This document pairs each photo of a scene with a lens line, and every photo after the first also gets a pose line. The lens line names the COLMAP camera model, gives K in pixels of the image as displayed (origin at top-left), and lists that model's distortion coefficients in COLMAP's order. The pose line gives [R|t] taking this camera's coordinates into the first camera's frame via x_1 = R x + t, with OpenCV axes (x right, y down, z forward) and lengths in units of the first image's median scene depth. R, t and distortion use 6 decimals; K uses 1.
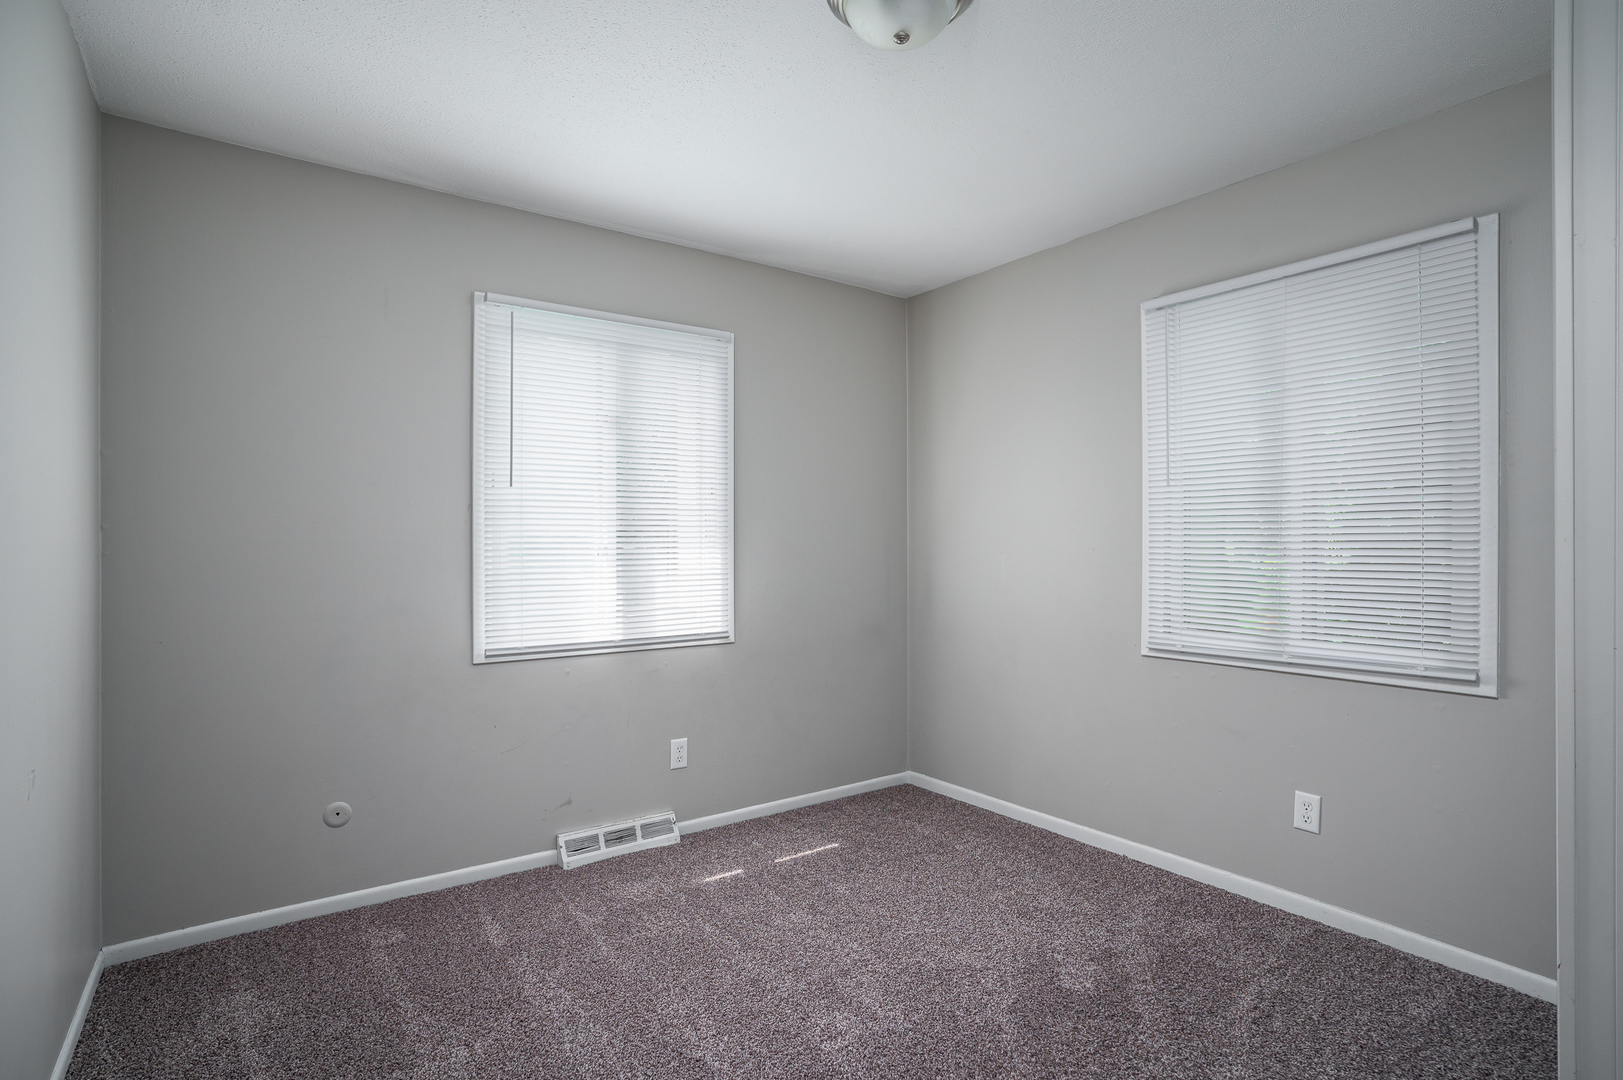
lens RADIAL K [[807.8, 0, 811.5], [0, 807.8, 540.0], [0, 0, 1]] dist [-0.037357, 0.000405]
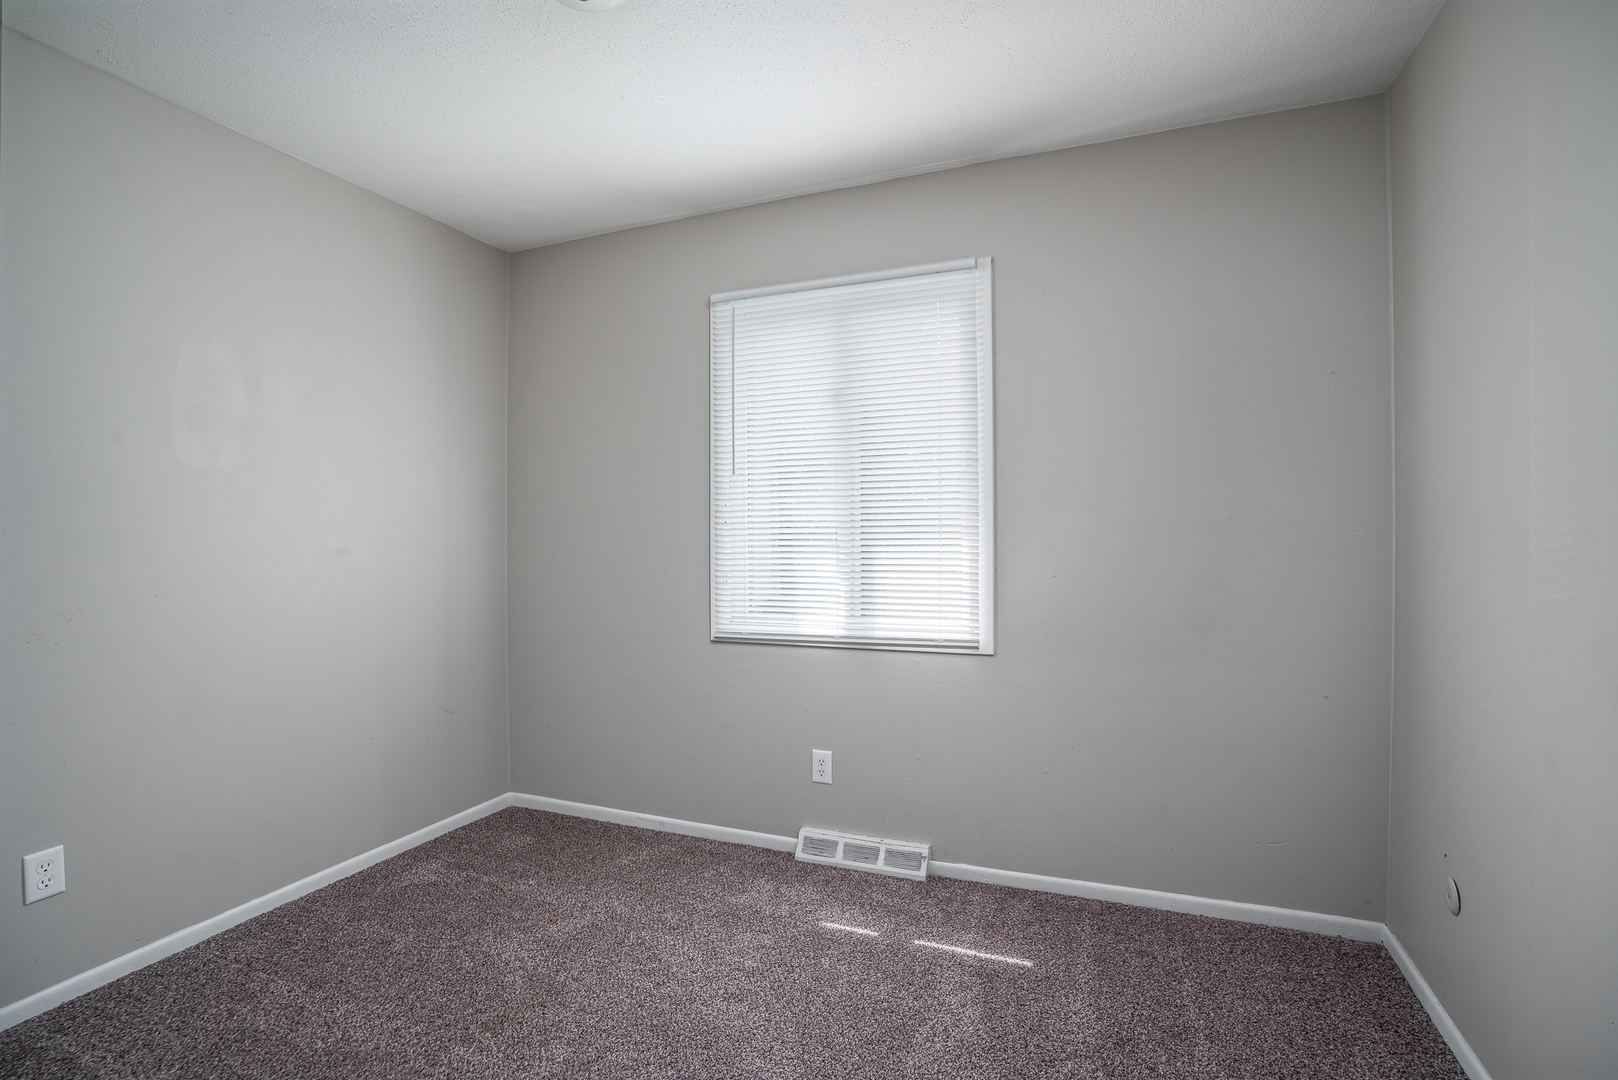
lens RADIAL K [[805.3, 0, 809.0], [0, 805.3, 540.0], [0, 0, 1]] dist [-0.037357, 0.000405]
pose [[0.531757, 0.000474, -0.846897, 0.518222], [-0.001246, 0.999999, -0.000222, 0.017534], [0.846896, 0.001173, 0.531757, 0.485217]]
